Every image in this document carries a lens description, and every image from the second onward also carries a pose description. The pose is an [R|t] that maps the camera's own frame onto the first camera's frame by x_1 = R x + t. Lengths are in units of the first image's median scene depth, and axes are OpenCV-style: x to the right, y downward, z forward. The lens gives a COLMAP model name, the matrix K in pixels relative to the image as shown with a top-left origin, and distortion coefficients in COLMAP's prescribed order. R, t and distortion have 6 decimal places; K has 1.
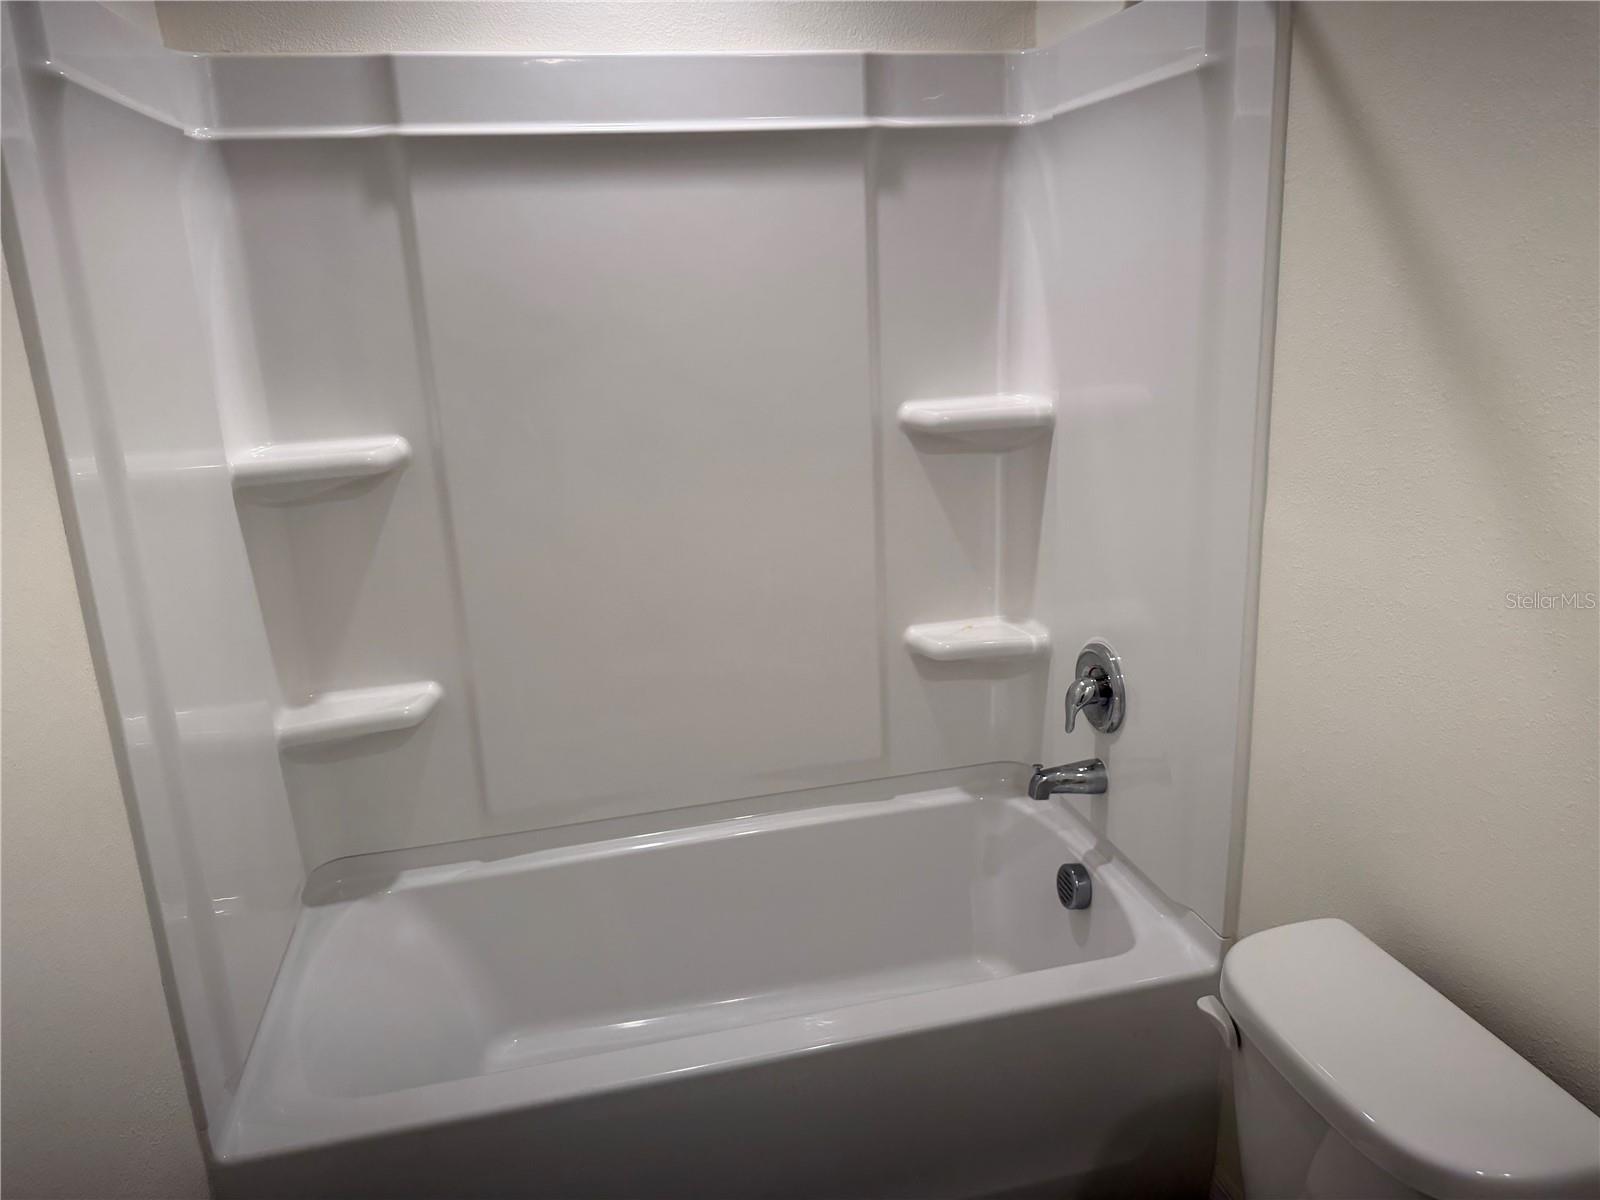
lens RADIAL K [[1124.9, 0, 834.8], [0, 1124.9, 561.6], [0, 0, 1]] dist [0.062614, -0.075323]
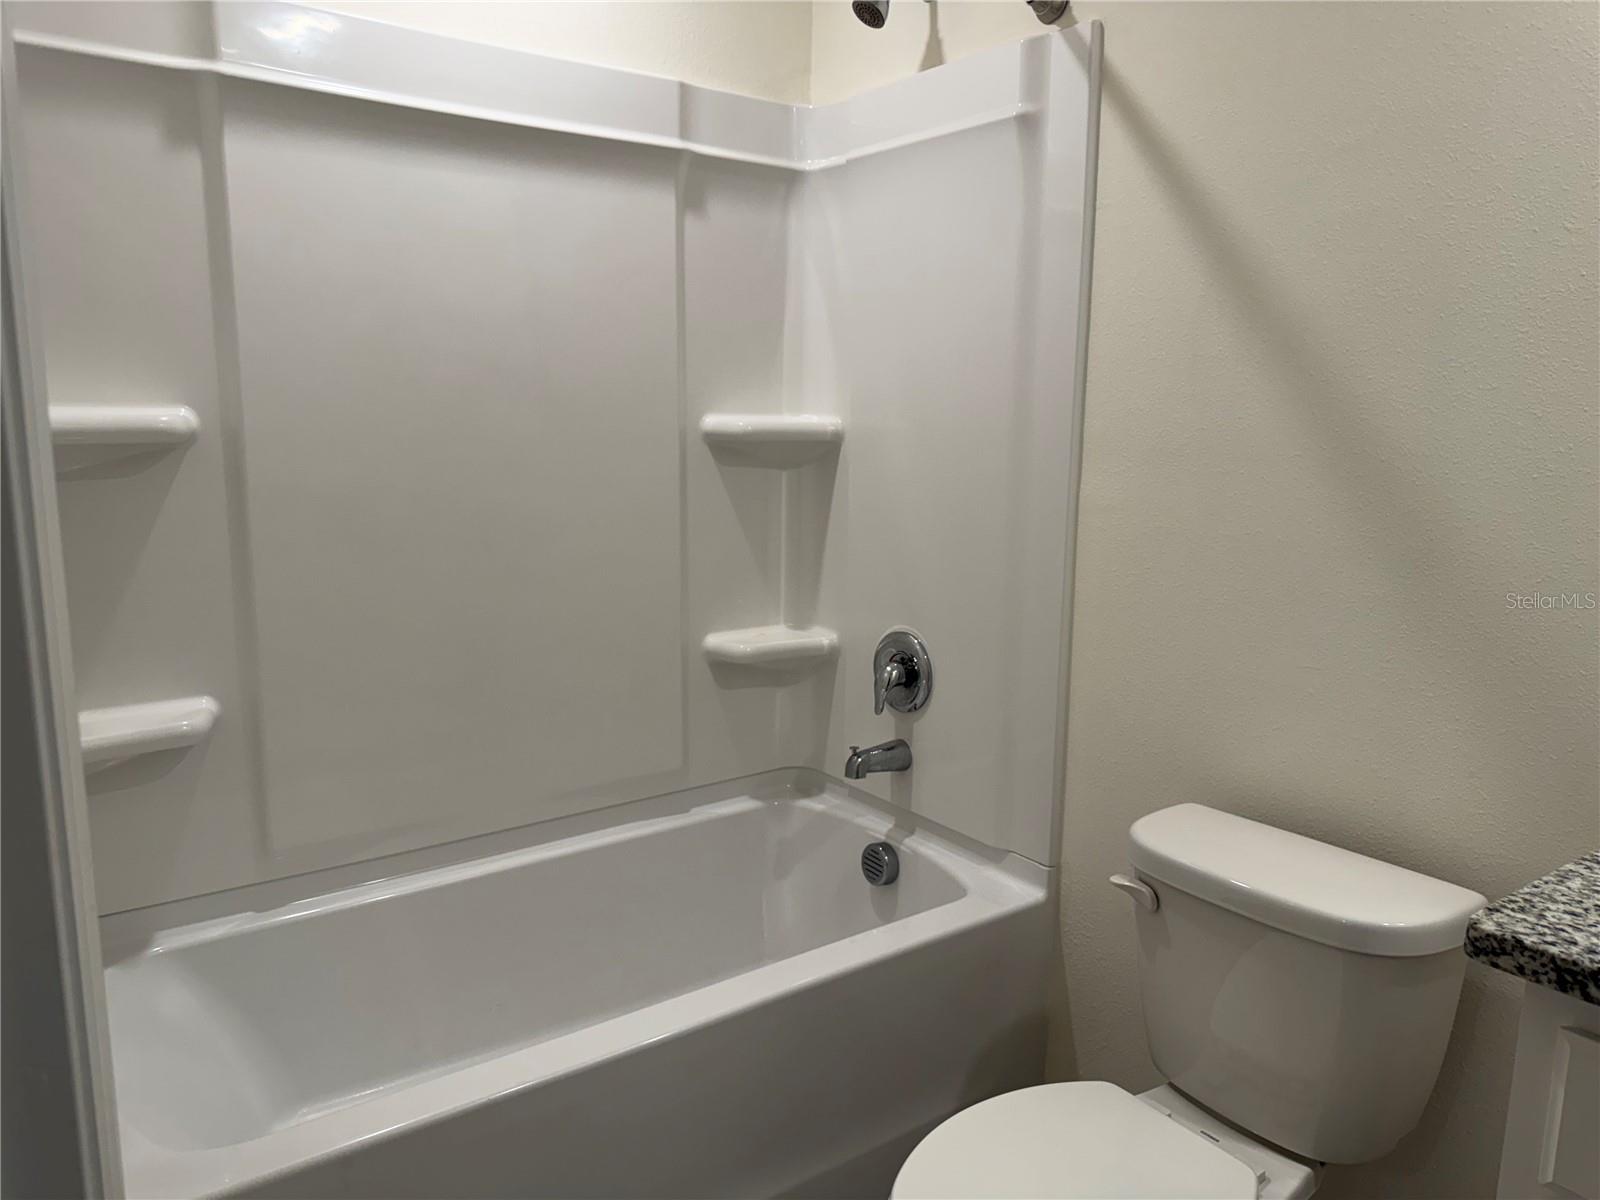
lens RADIAL K [[1124.9, 0, 783.8], [0, 1124.9, 609.1], [0, 0, 1]] dist [0.062614, -0.075323]
pose [[0.920220, -0.011077, 0.391244, -0.294354], [0.048955, 0.995007, -0.086974, 0.137910], [-0.388327, 0.099189, 0.916168, 0.033148]]
